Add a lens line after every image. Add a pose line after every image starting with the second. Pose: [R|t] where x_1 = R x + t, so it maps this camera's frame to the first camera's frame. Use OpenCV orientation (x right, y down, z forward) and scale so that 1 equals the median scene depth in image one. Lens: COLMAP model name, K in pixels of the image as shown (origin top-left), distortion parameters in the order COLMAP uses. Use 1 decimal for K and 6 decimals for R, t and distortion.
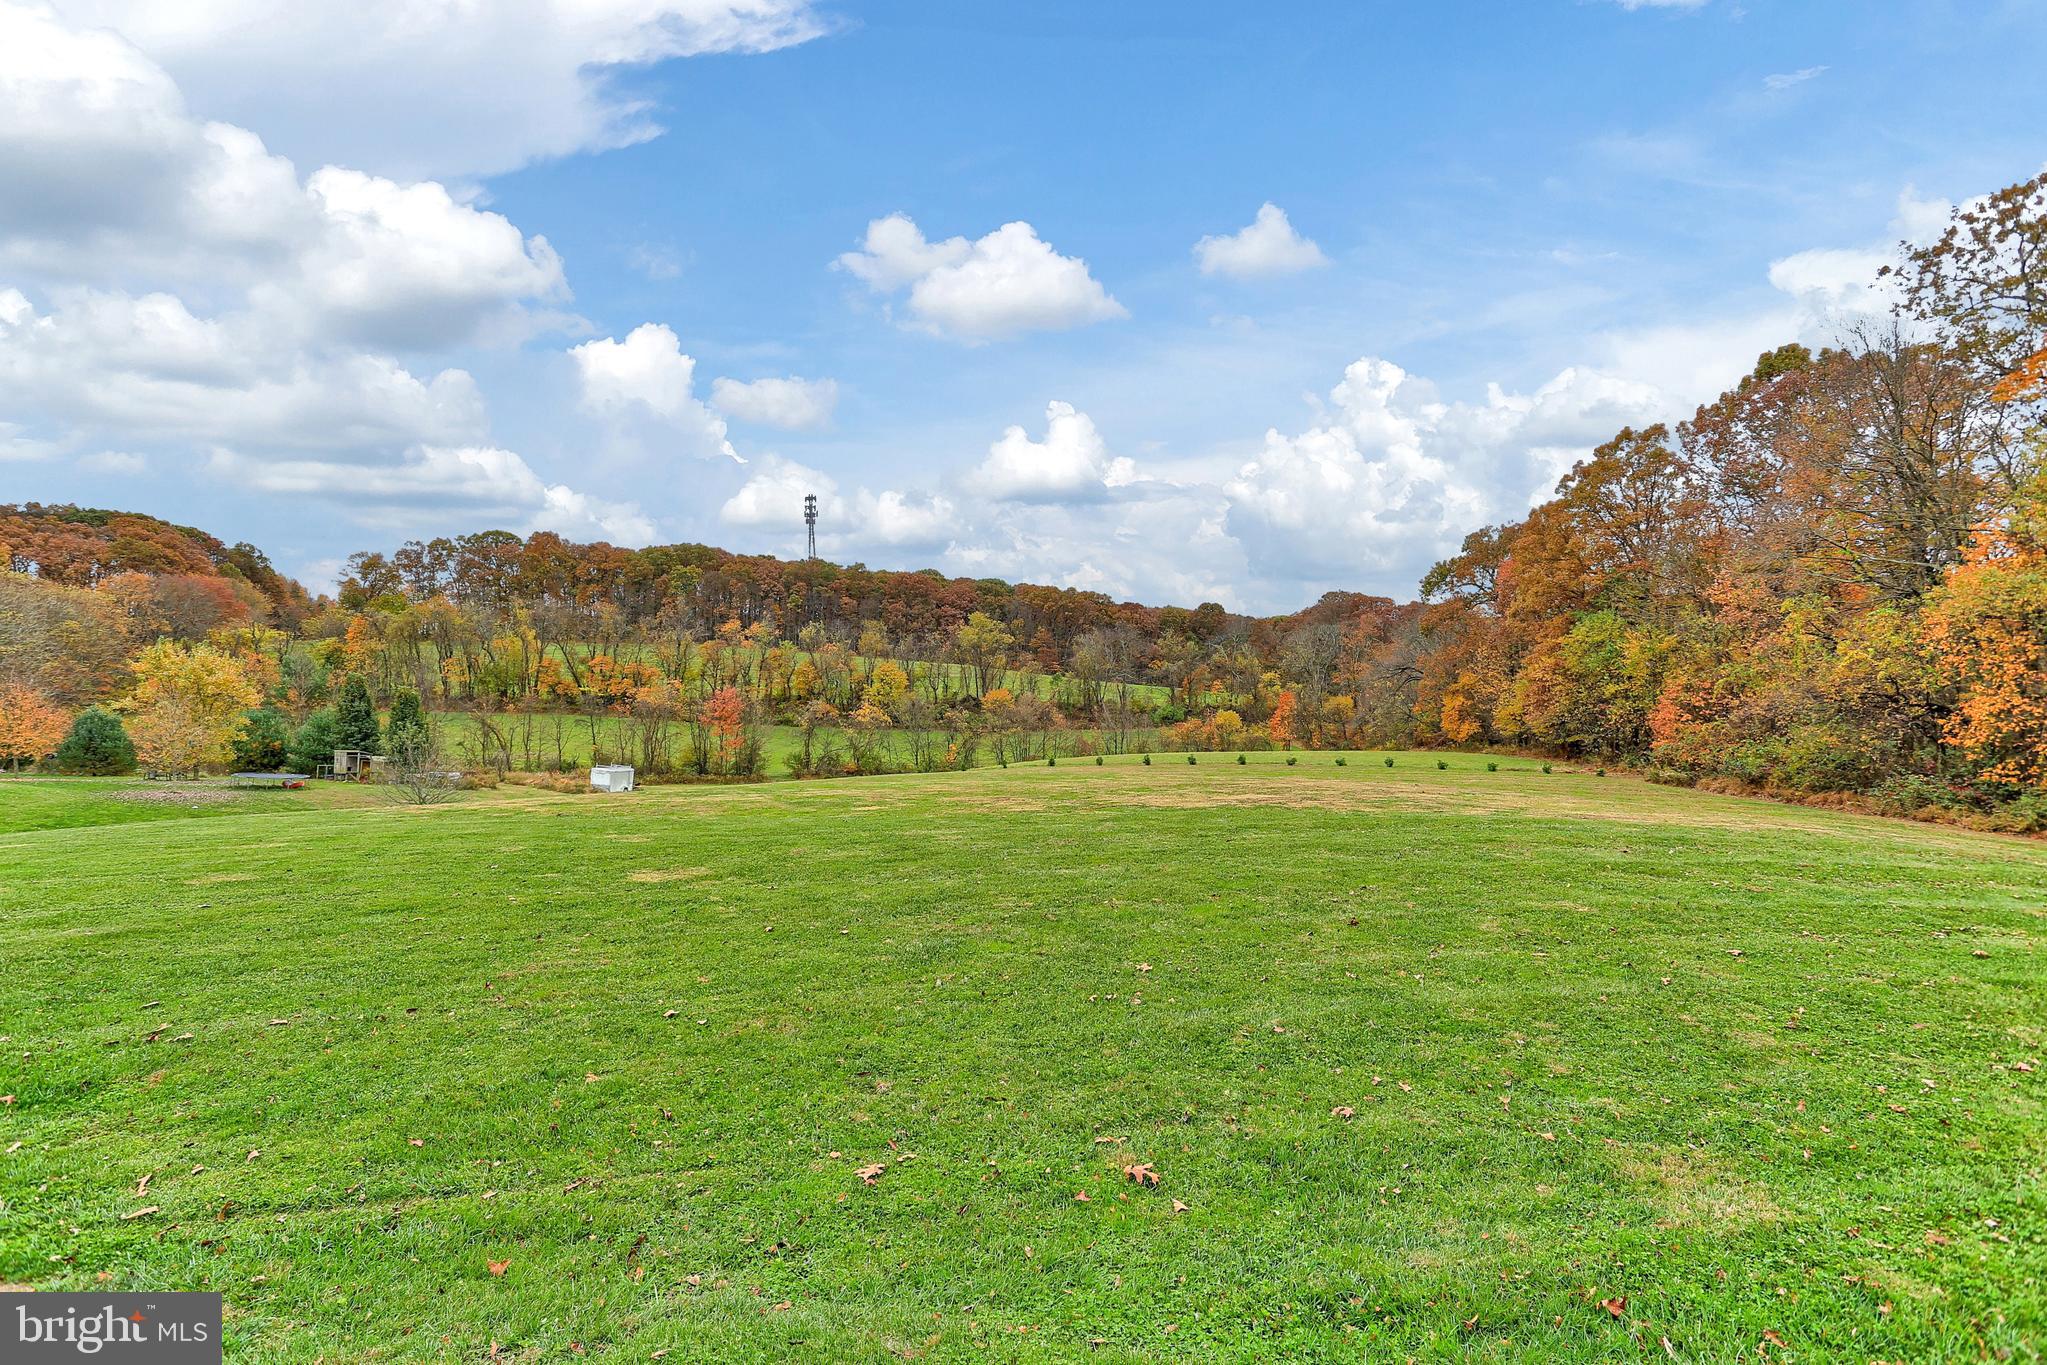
lens RADIAL K [[1014.0, 0, 1005.1], [0, 1014.0, 681.1], [0, 0, 1]] dist [-0.044953, 0.035637]
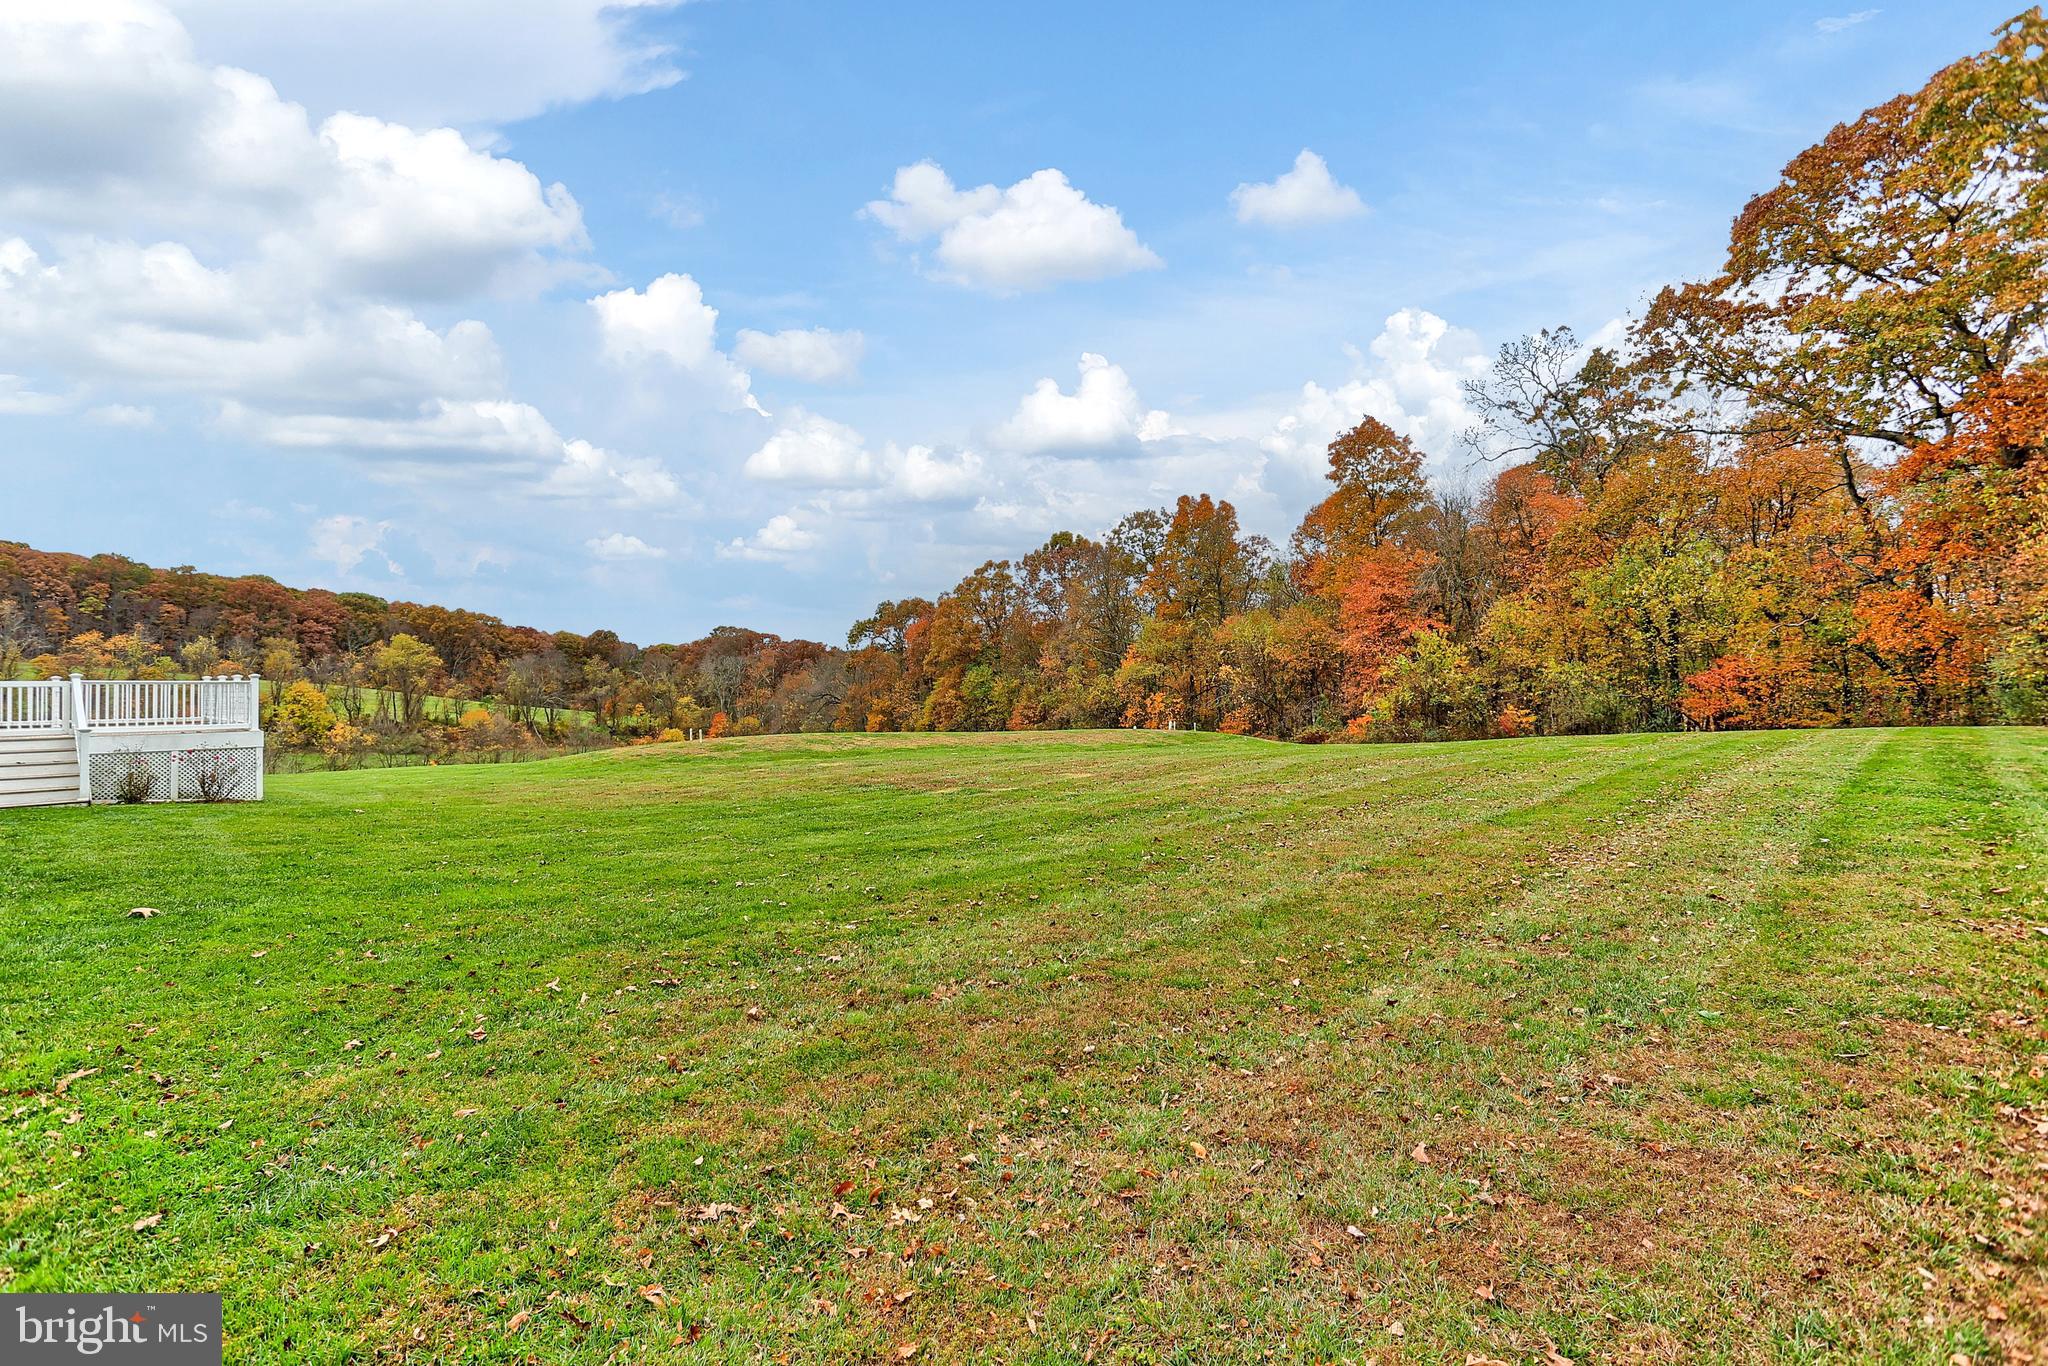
lens RADIAL K [[1014.5, 0, 1005.6], [0, 1014.5, 681.6], [0, 0, 1]] dist [-0.044953, 0.035637]
pose [[0.805377, 0.018074, 0.592487, -0.238894], [-0.003669, 0.999668, -0.025507, 0.003275], [-0.592751, 0.018369, 0.805176, -0.260924]]
